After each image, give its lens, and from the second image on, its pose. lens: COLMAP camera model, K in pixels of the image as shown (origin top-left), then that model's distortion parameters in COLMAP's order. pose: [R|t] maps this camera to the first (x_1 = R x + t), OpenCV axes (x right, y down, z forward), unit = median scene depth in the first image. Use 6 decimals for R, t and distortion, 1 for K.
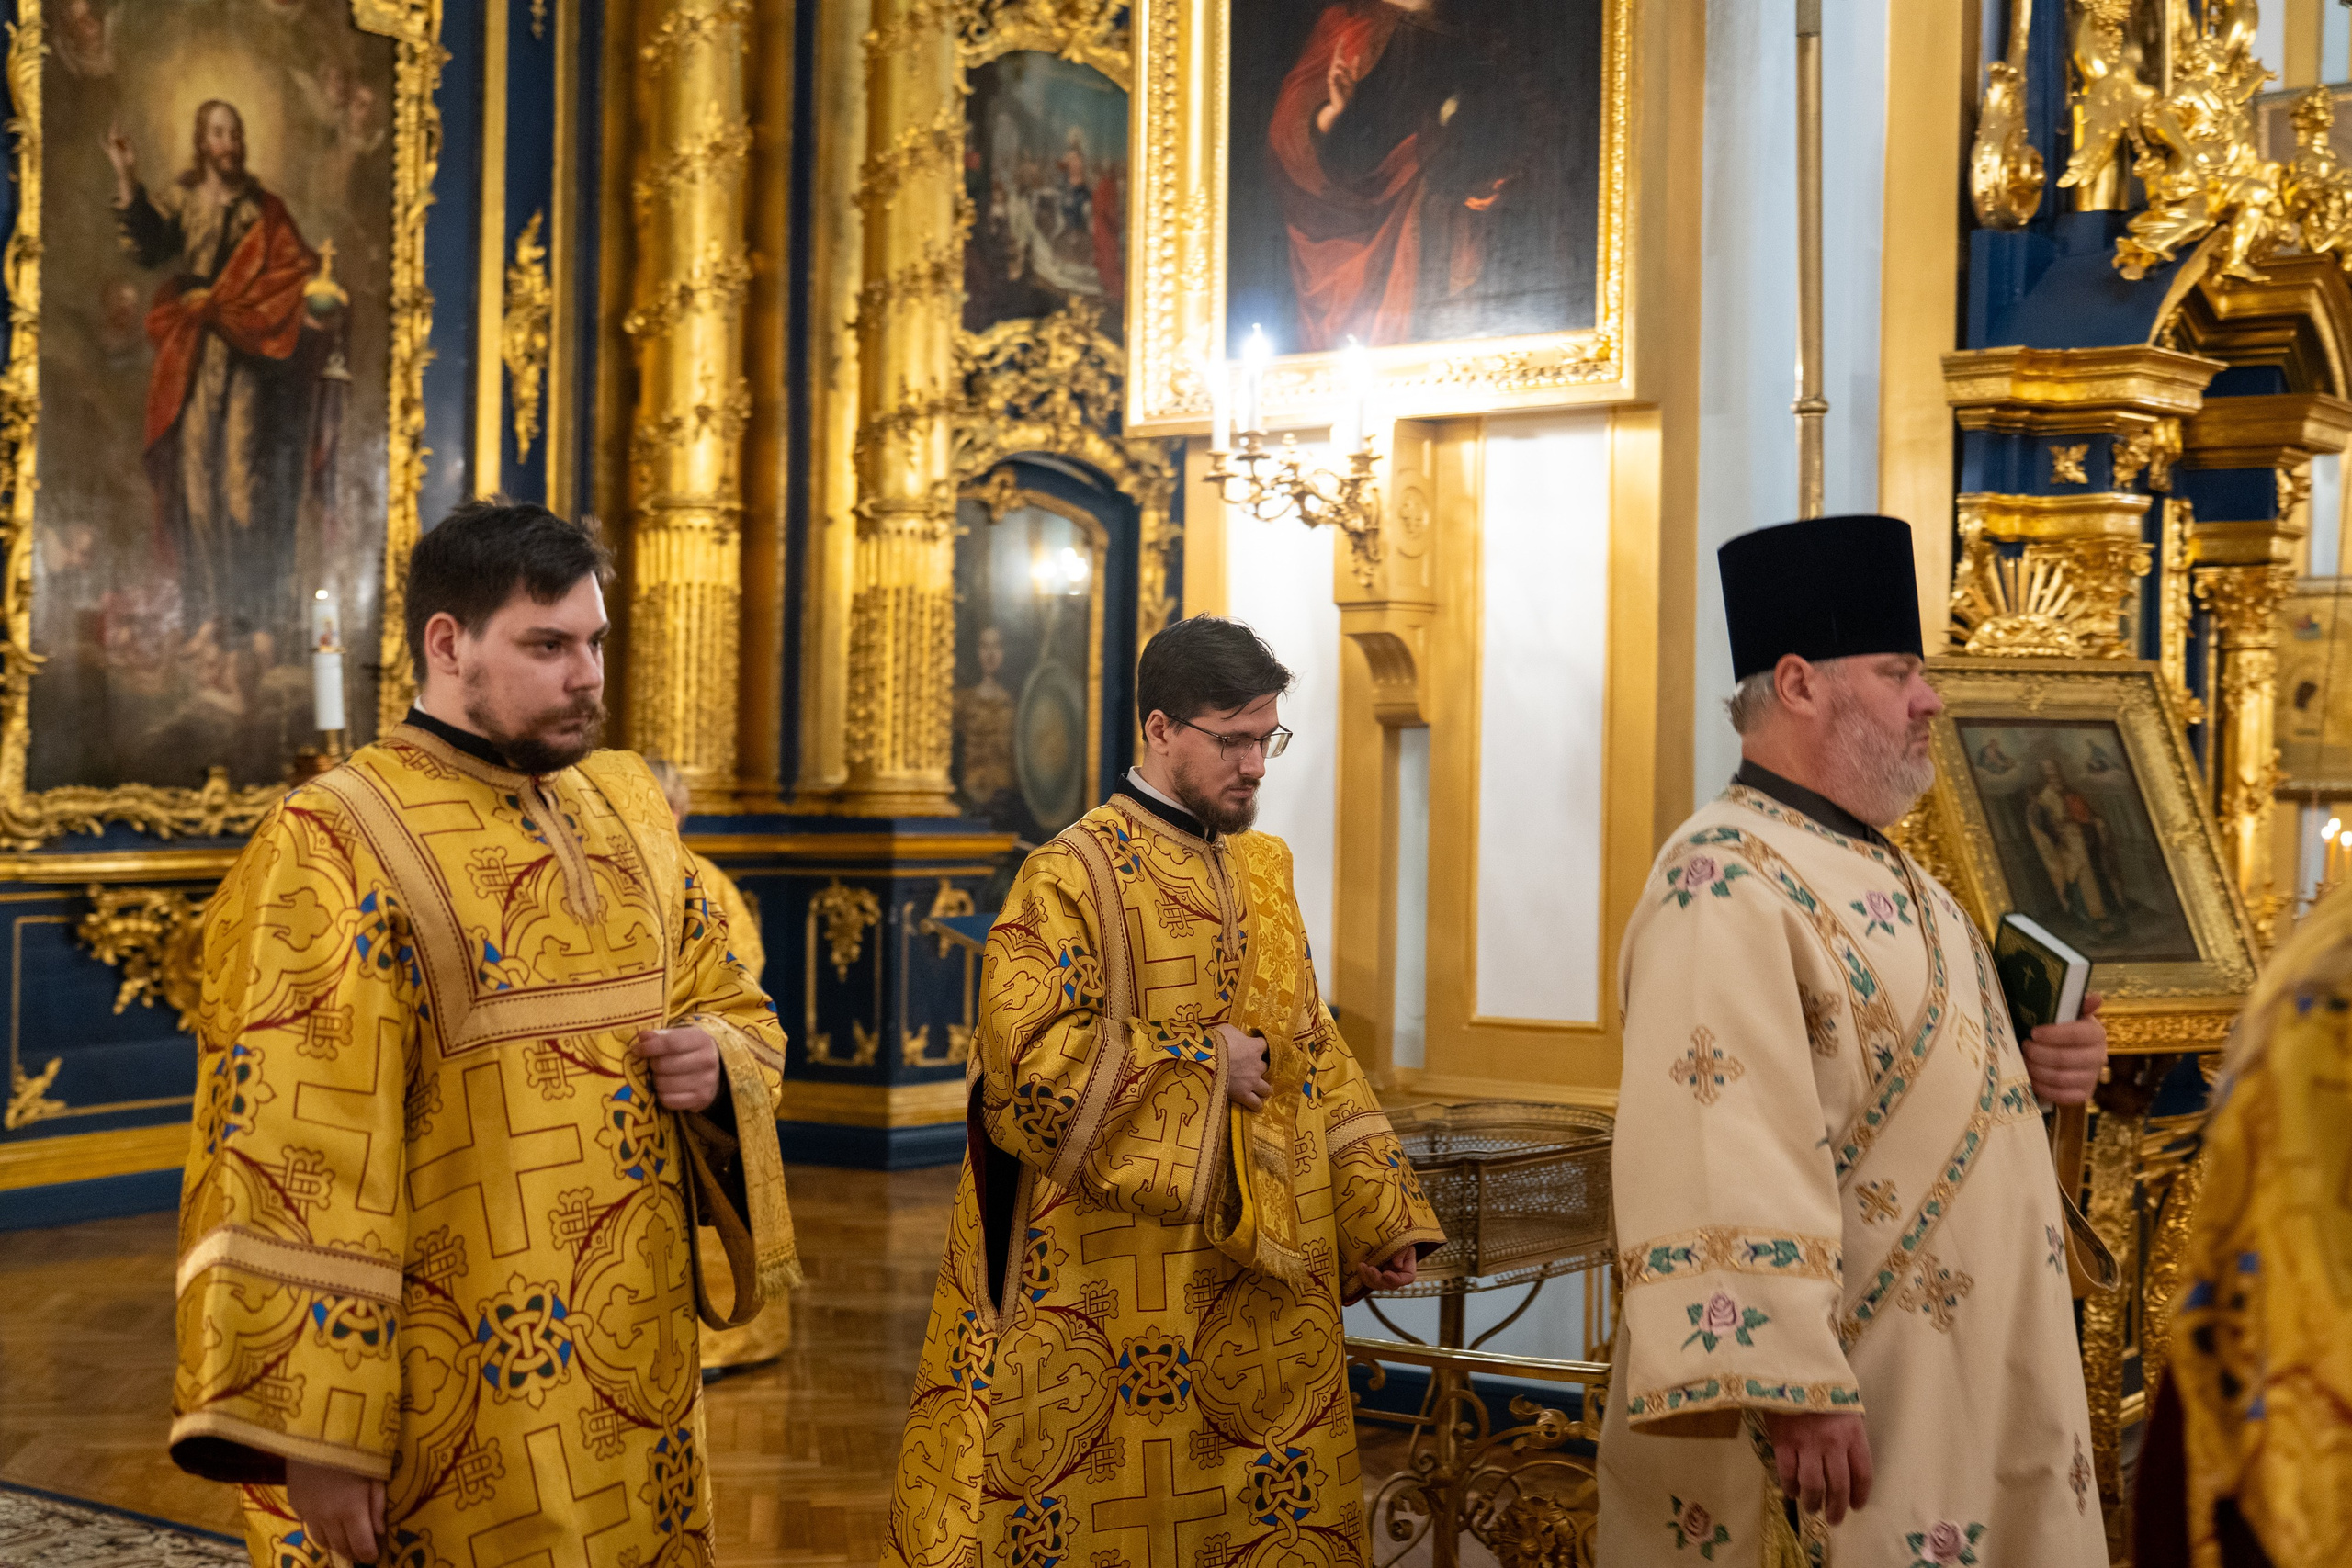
lens RADIAL K [[3081.3, 0, 1176.2], [0, 3081.3, 691.3], [0, 0, 1]] dist [-0.002202, 0.023138]
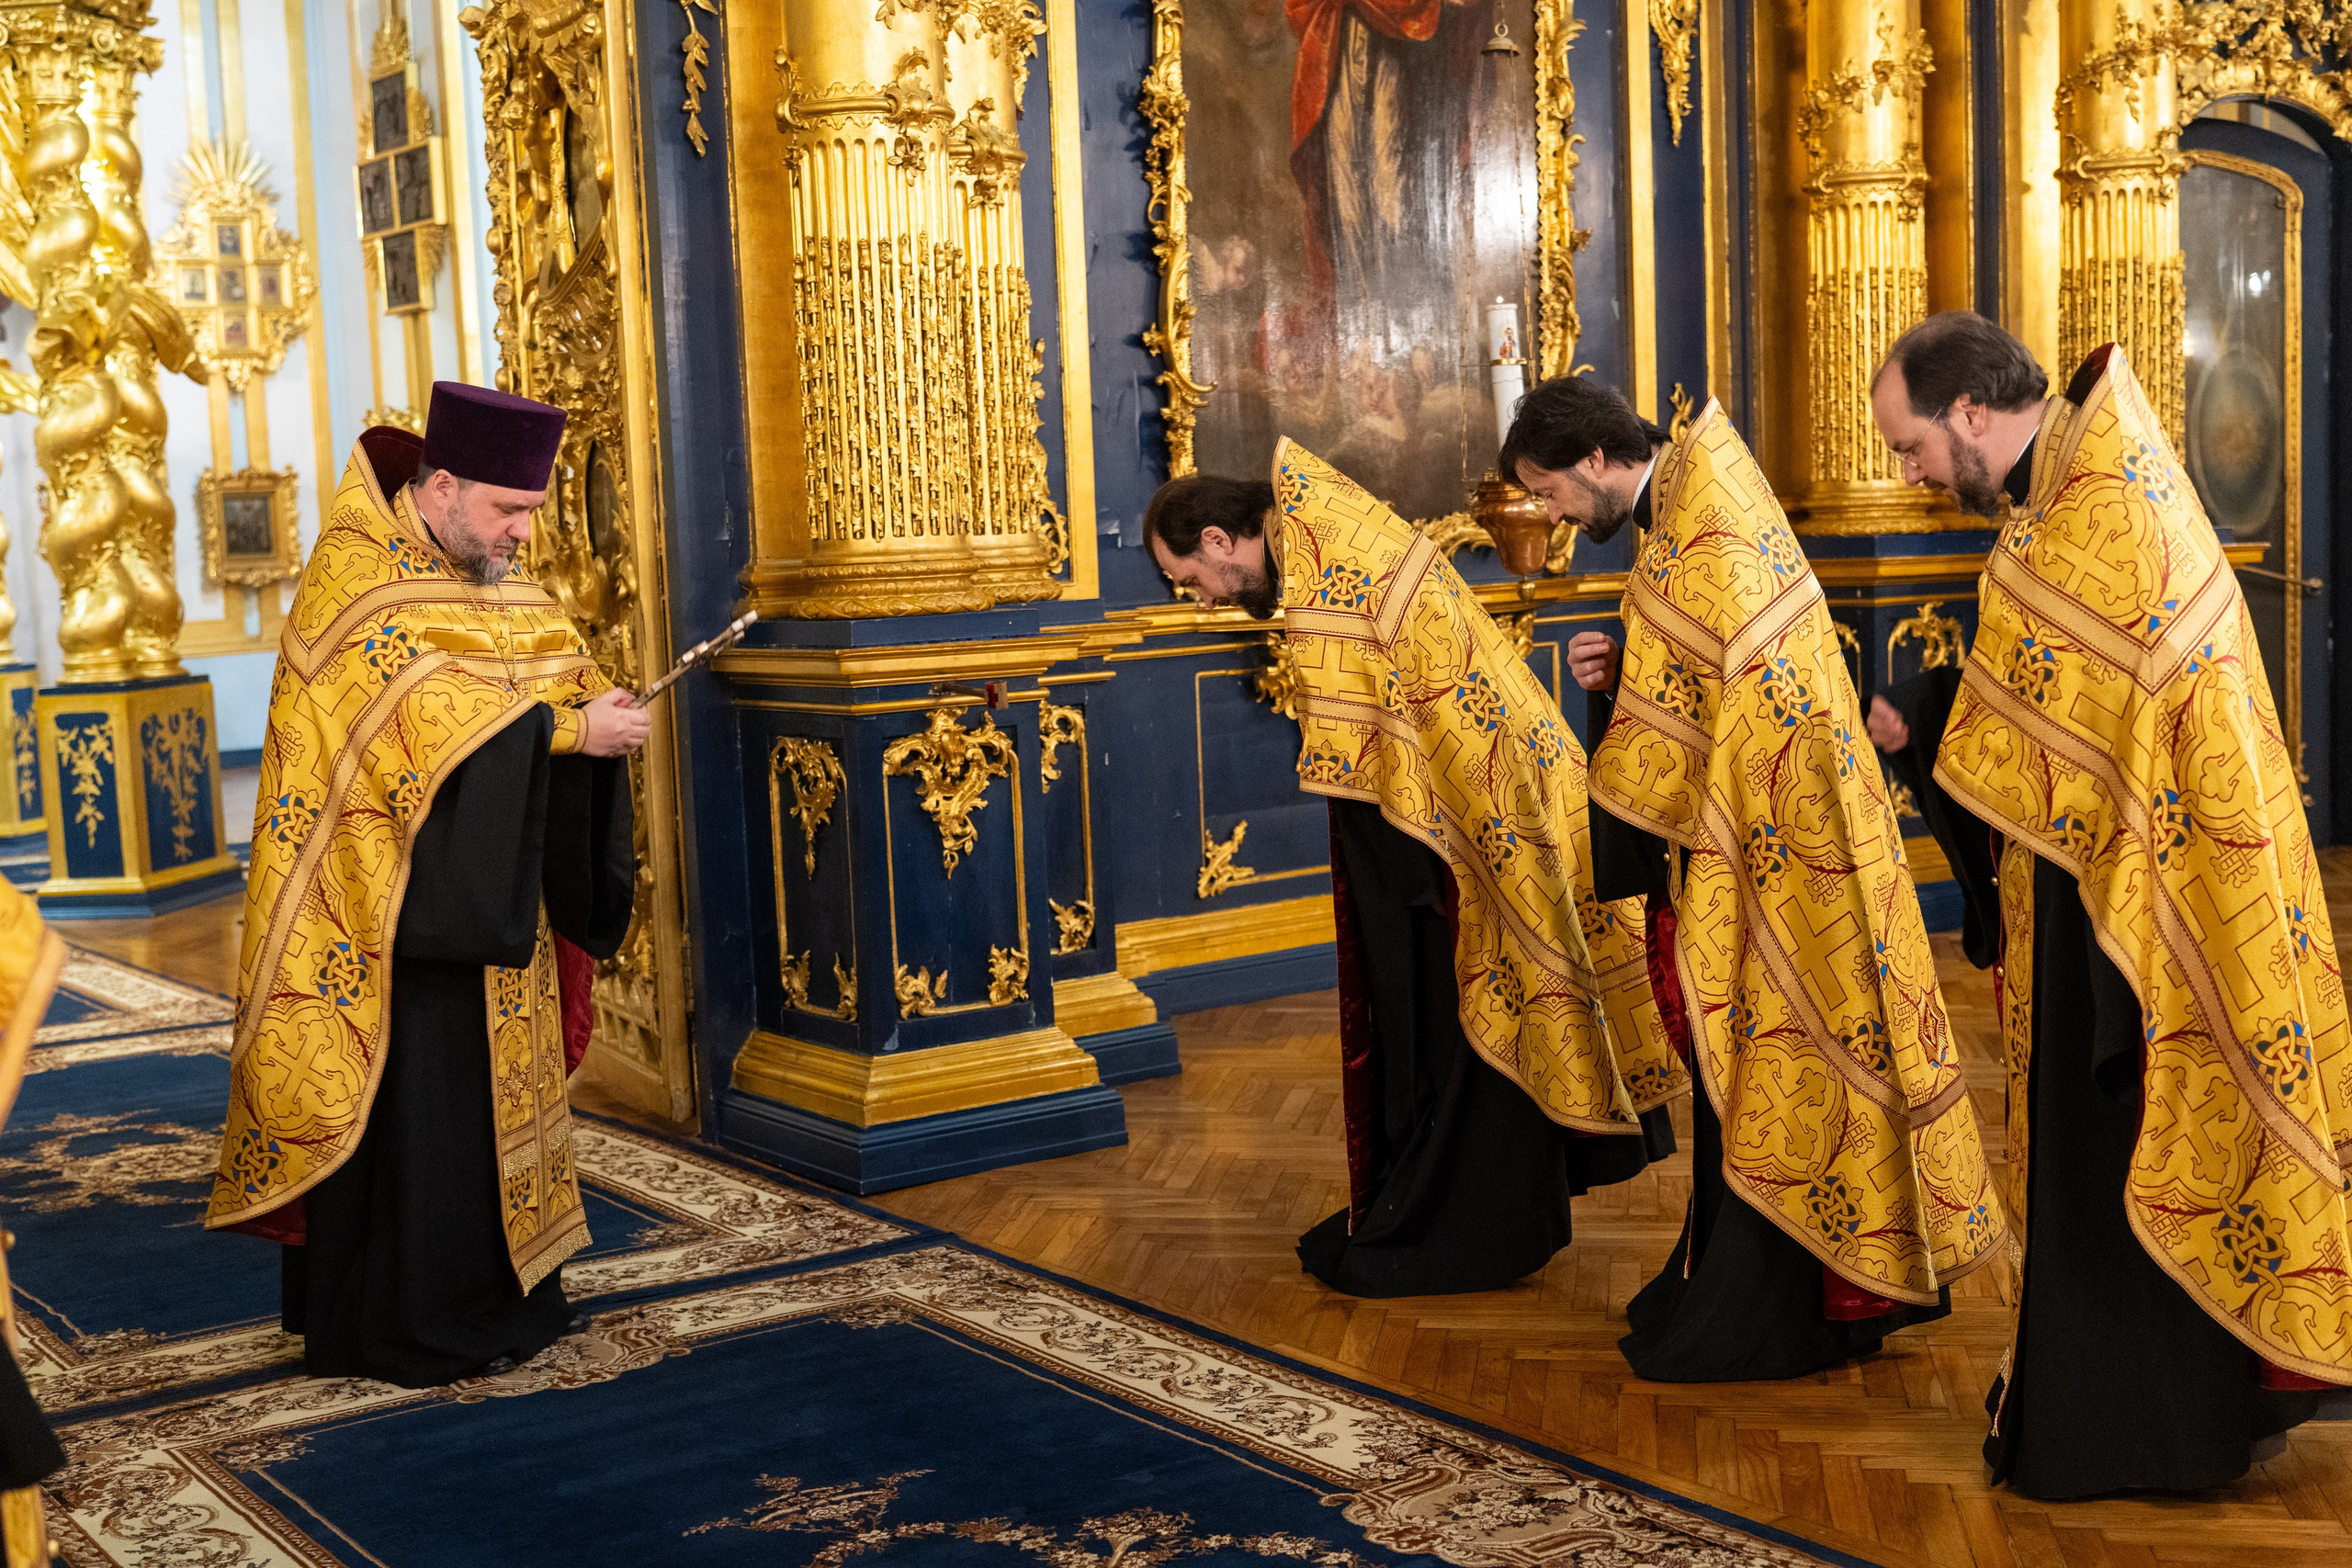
lens RADIAL K [[2828.2, 0, 1176.0], [0, 2828.2, 784.0], [0, 0, 1]] dist [-0.002853, -0.005633]
pose [[0.953412, -0.010480, -0.301489, -0.105762], [0.048652, 0.991655, 0.119385, 0.004478], [0.297722, -0.128491, 0.945966, 0.160121]]
